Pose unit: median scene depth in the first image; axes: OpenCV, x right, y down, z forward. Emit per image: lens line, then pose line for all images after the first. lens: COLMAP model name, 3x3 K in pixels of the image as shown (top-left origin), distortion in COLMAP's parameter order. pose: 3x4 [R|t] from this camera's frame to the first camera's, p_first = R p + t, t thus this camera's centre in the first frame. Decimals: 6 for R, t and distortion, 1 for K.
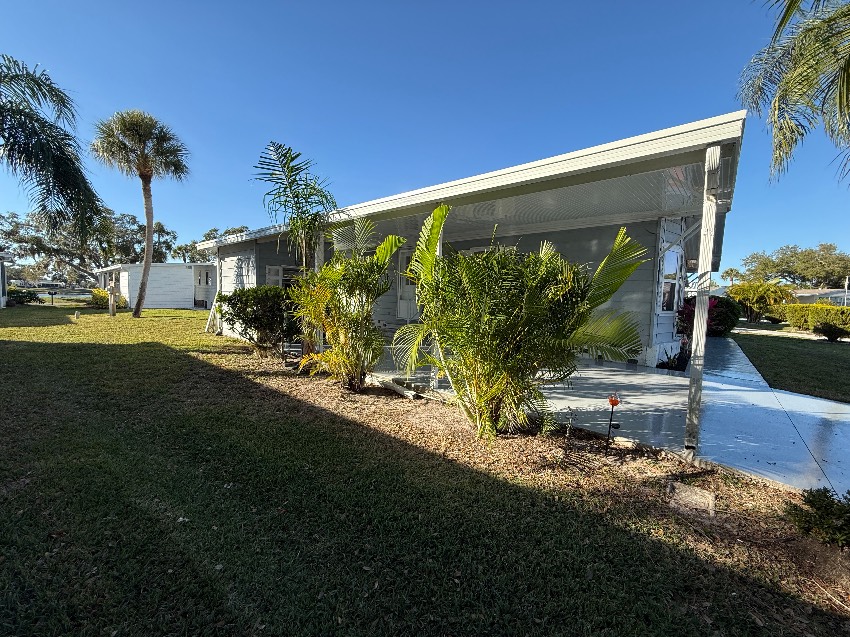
lens RADIAL K [[343.2, 0, 424.9], [0, 343.2, 316.6], [0, 0, 1]] dist [0.000747, 0.000269]
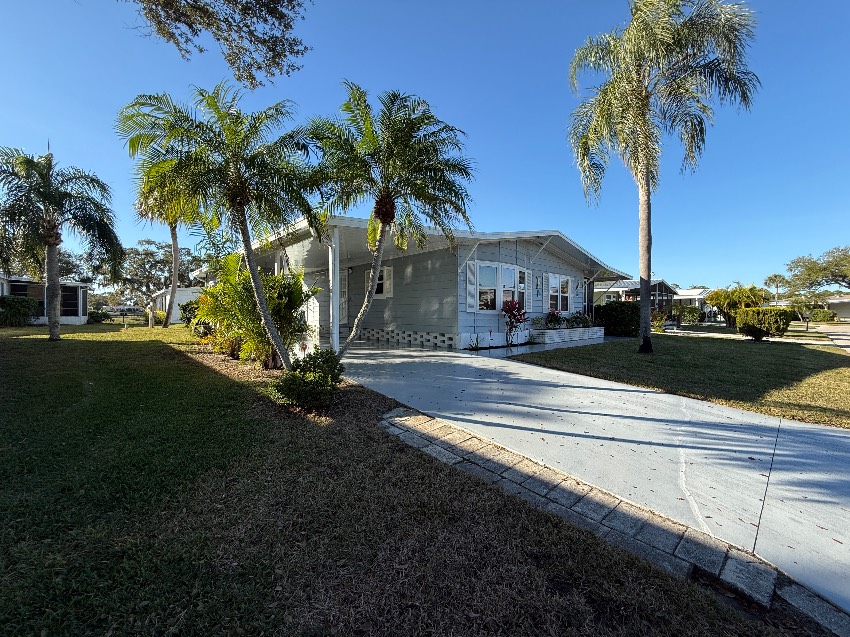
lens RADIAL K [[343.2, 0, 423.1], [0, 343.2, 317.4], [0, 0, 1]] dist [0.000747, 0.000269]
pose [[0.991375, -0.019624, -0.129578, 0.236876], [0.013482, 0.998751, -0.048111, 0.028223], [0.130360, 0.045950, 0.990401, -0.141569]]
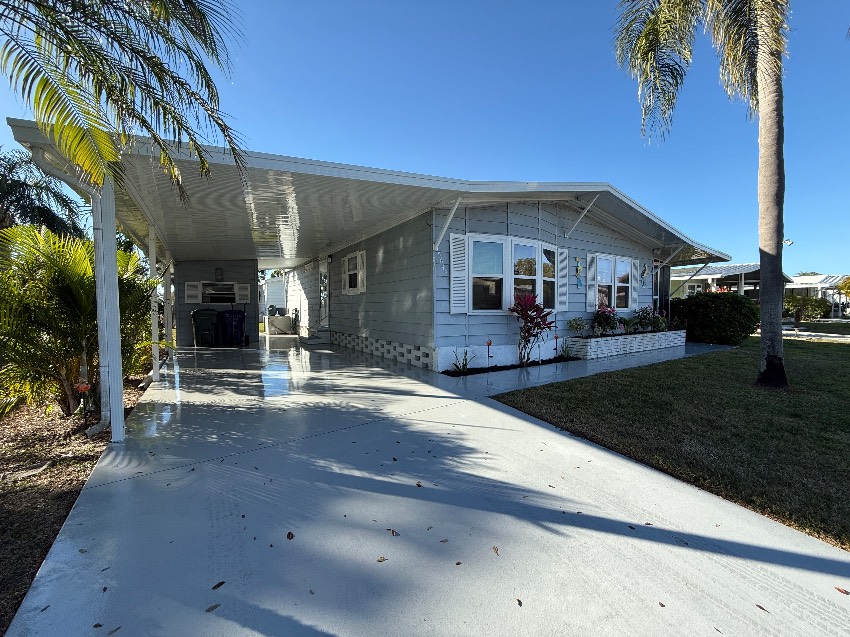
lens RADIAL K [[343.2, 0, 421.8], [0, 343.2, 316.6], [0, 0, 1]] dist [0.000747, 0.000269]
pose [[0.956544, -0.022449, -0.290724, 0.300905], [0.012179, 0.999238, -0.037085, 0.012020], [0.291335, 0.031932, 0.956088, 0.041728]]
